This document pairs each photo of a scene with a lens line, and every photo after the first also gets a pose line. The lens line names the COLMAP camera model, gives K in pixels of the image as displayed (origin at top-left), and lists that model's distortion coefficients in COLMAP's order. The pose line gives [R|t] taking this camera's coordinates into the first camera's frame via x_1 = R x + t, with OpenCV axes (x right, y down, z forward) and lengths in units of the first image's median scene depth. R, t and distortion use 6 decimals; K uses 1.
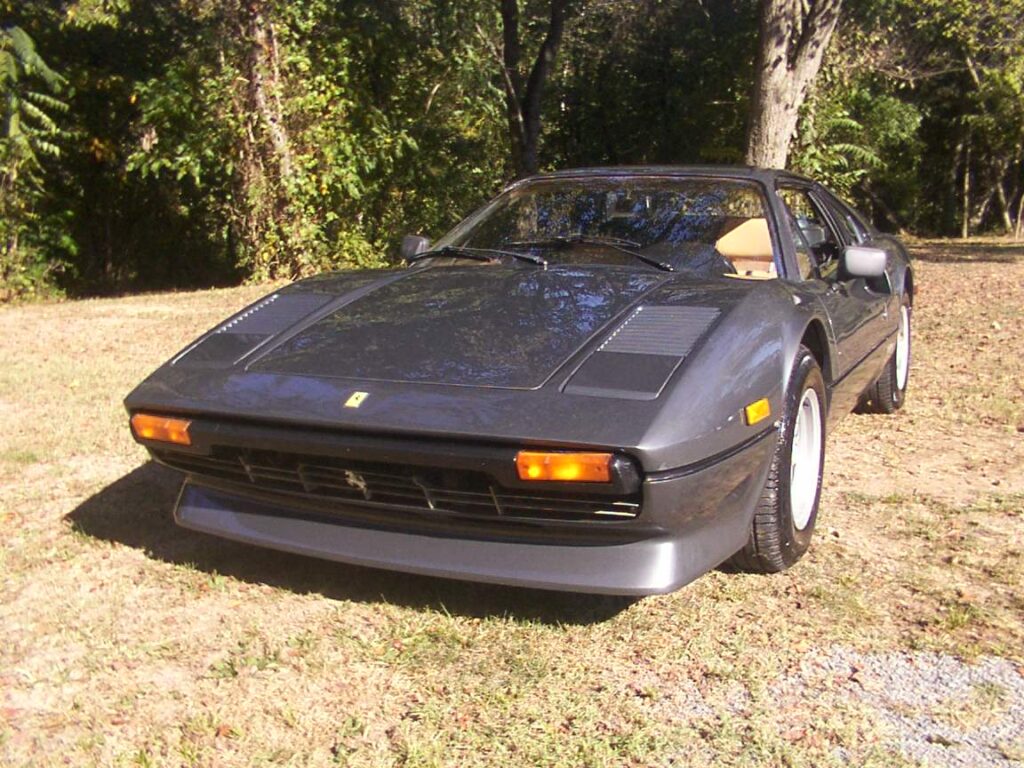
lens RADIAL K [[1294.8, 0, 511.8], [0, 1294.8, 316.0], [0, 0, 1]] dist [-0.046429, 0.032369]
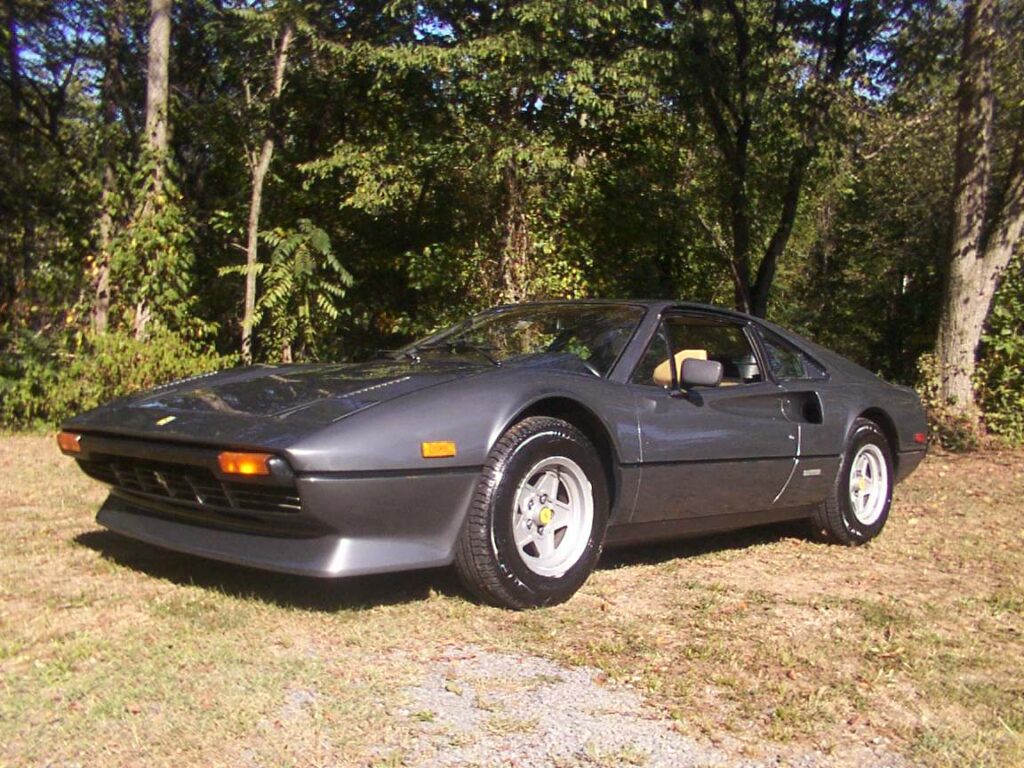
lens RADIAL K [[1294.8, 0, 511.8], [0, 1294.8, 316.0], [0, 0, 1]] dist [-0.046429, 0.032369]
pose [[0.942758, 0.030458, -0.332085, 0.379337], [-0.085380, 0.984674, -0.152075, 0.073812], [0.322363, 0.171723, 0.930910, -0.101616]]
